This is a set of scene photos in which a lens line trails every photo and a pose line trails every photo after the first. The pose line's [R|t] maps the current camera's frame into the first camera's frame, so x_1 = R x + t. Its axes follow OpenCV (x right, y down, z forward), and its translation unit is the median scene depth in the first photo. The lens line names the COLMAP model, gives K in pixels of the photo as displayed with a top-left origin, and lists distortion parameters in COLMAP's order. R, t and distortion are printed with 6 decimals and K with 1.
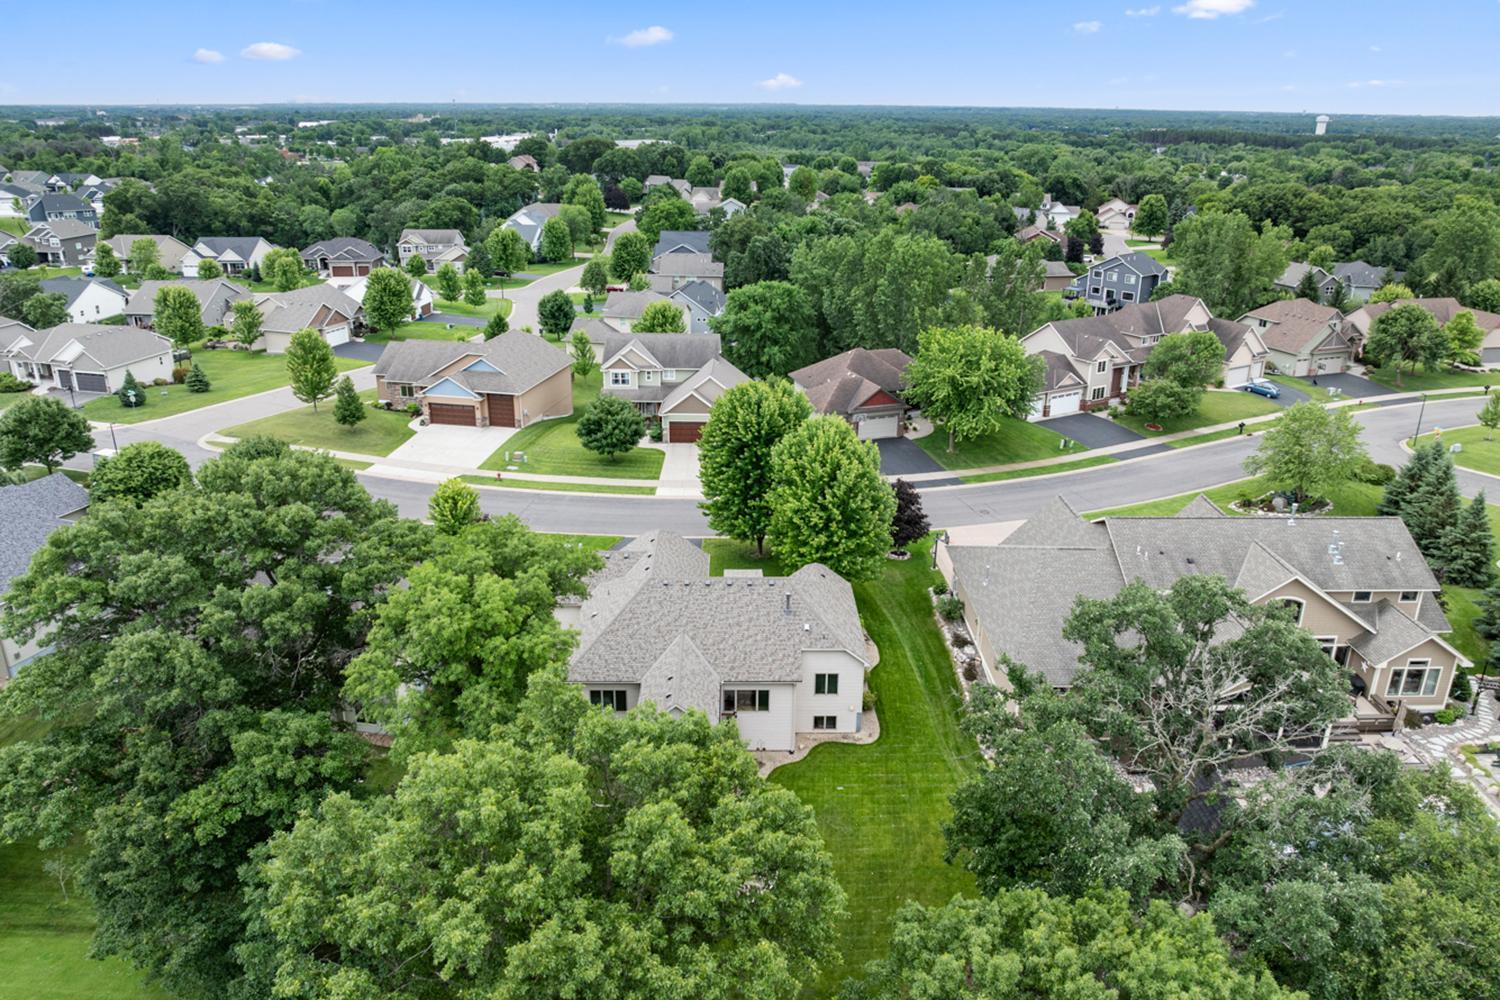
lens RADIAL K [[1058.6, 0, 751.9], [0, 1058.6, 497.4], [0, 0, 1]] dist [-0.042606, 0.008793]
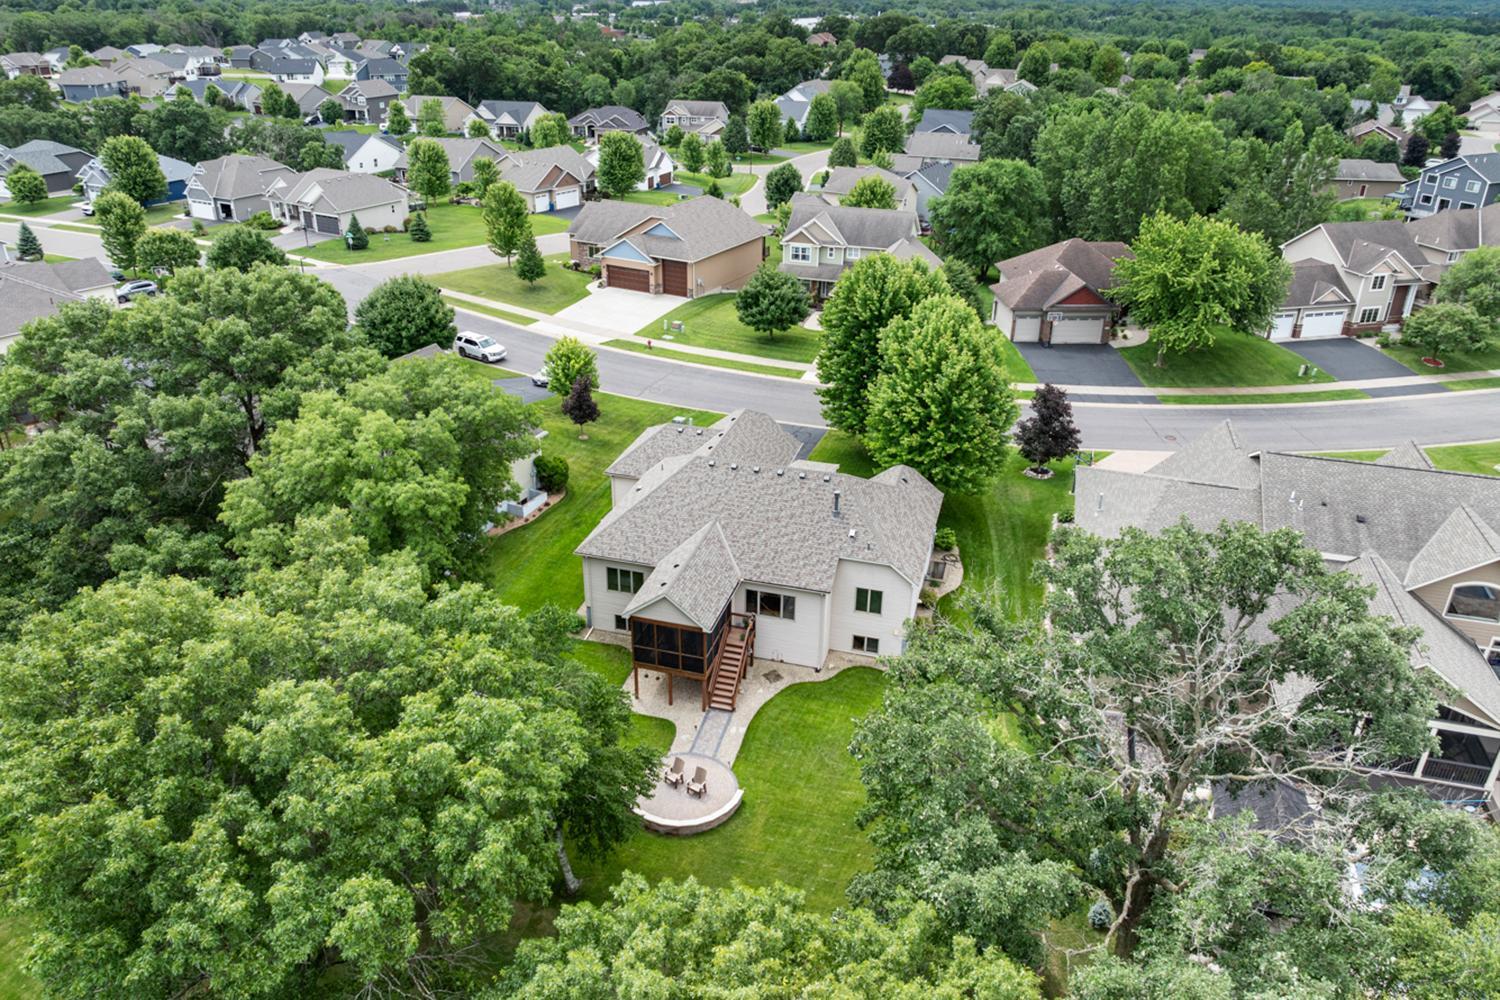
lens RADIAL K [[1058.6, 0, 747.5], [0, 1058.6, 500.9], [0, 0, 1]] dist [-0.042606, 0.008793]
pose [[0.956072, 0.130522, -0.262469, 0.101581], [-0.104630, 0.988367, 0.110375, 0.005320], [0.273823, -0.078065, 0.958607, 0.077240]]
